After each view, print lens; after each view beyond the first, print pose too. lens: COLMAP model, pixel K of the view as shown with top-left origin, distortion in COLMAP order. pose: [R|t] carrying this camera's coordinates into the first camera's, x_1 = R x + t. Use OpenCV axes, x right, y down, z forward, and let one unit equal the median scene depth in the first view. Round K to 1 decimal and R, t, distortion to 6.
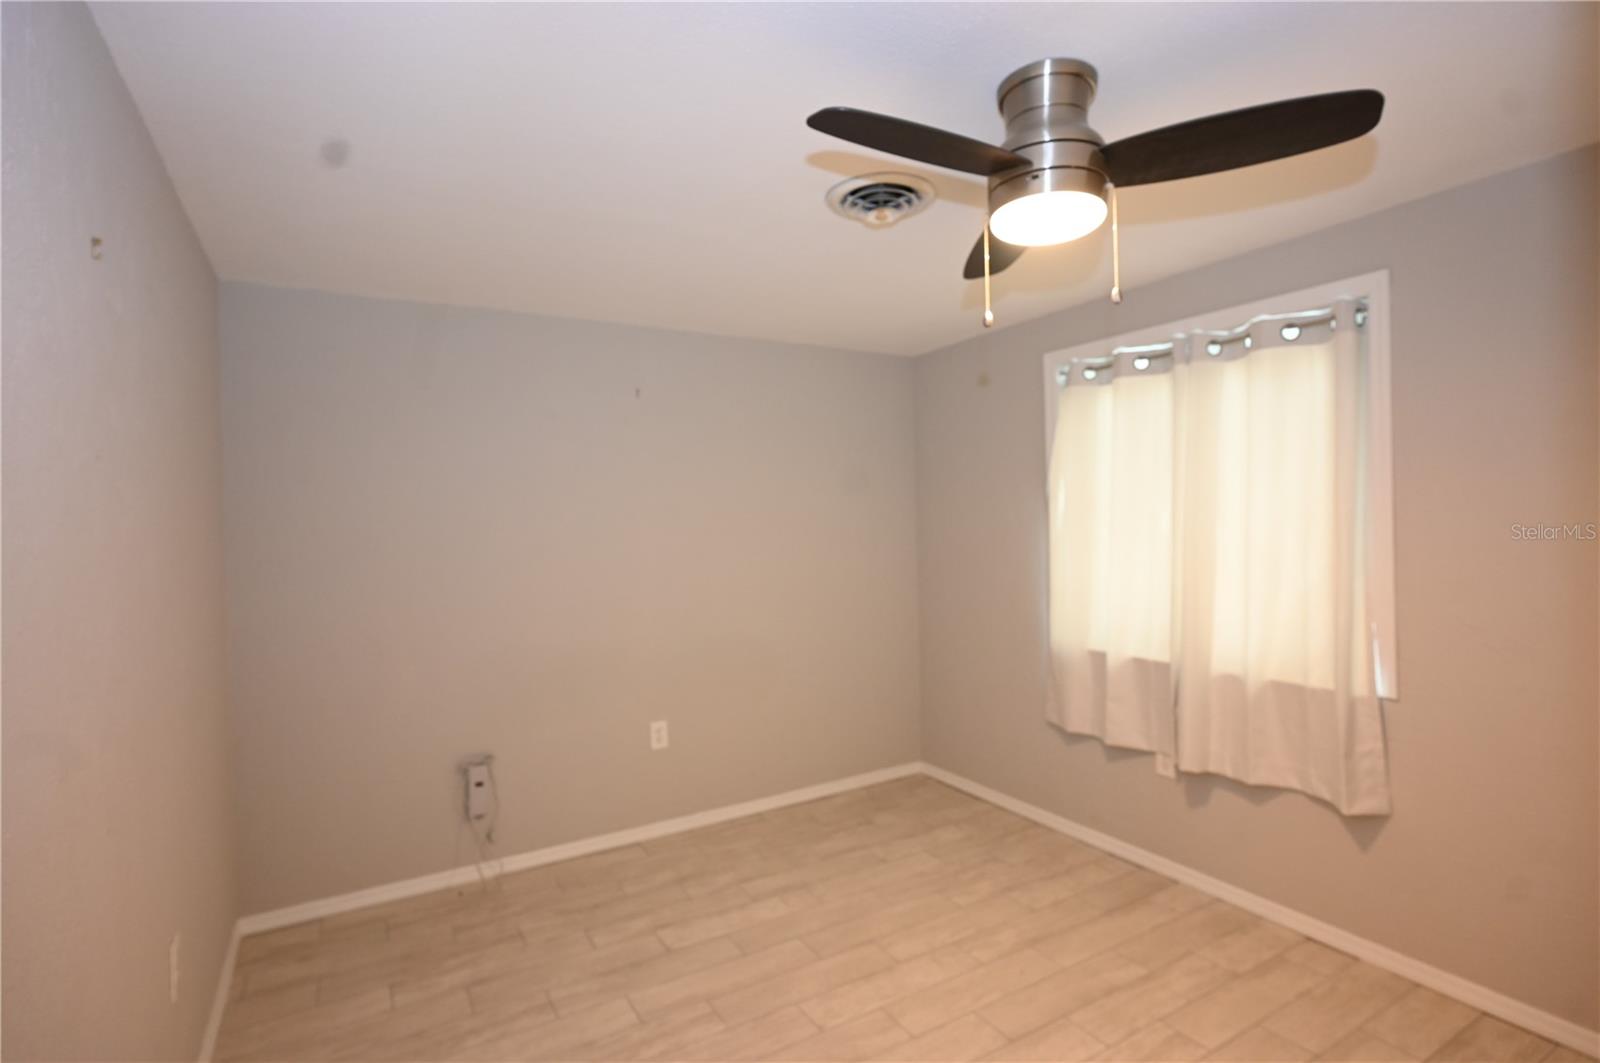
lens RADIAL K [[760.6, 0, 801.4], [0, 760.6, 526.1], [0, 0, 1]] dist [0.002554, -0.000156]
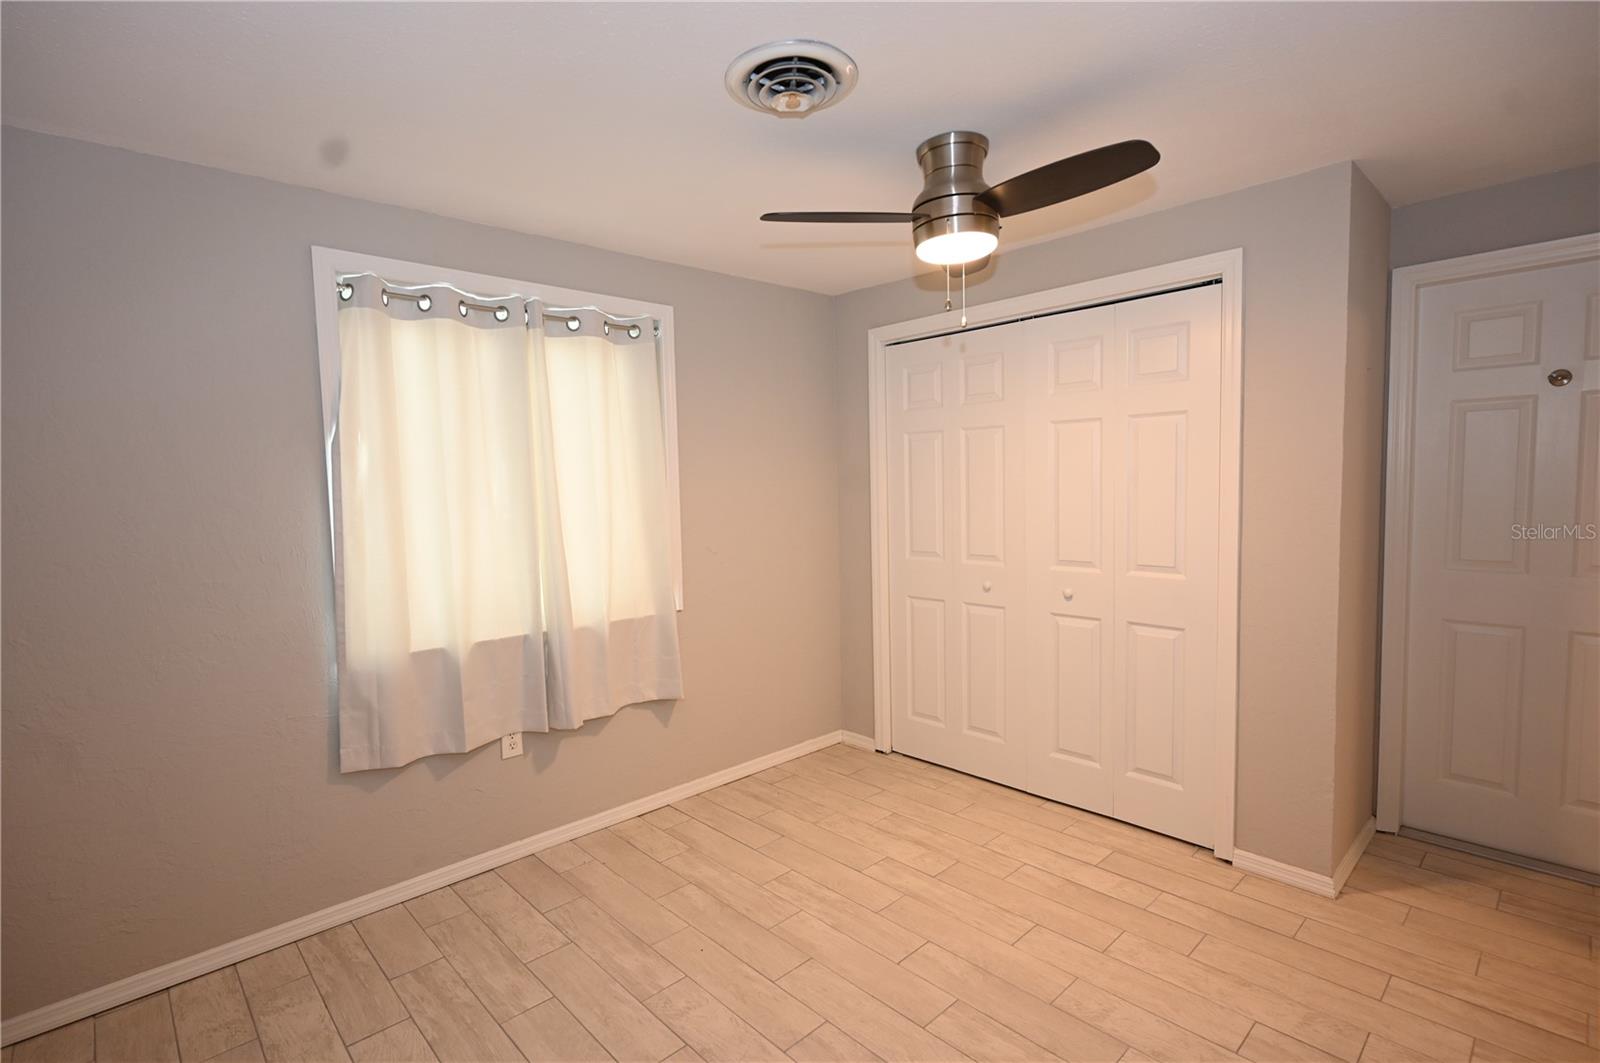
lens RADIAL K [[760.6, 0, 801.6], [0, 760.6, 535.9], [0, 0, 1]] dist [0.002554, -0.000156]
pose [[-0.208123, -0.056217, 0.976486, -0.569868], [0.029557, 0.997530, 0.063728, 0.001726], [-0.977656, 0.042126, -0.205947, 0.919214]]
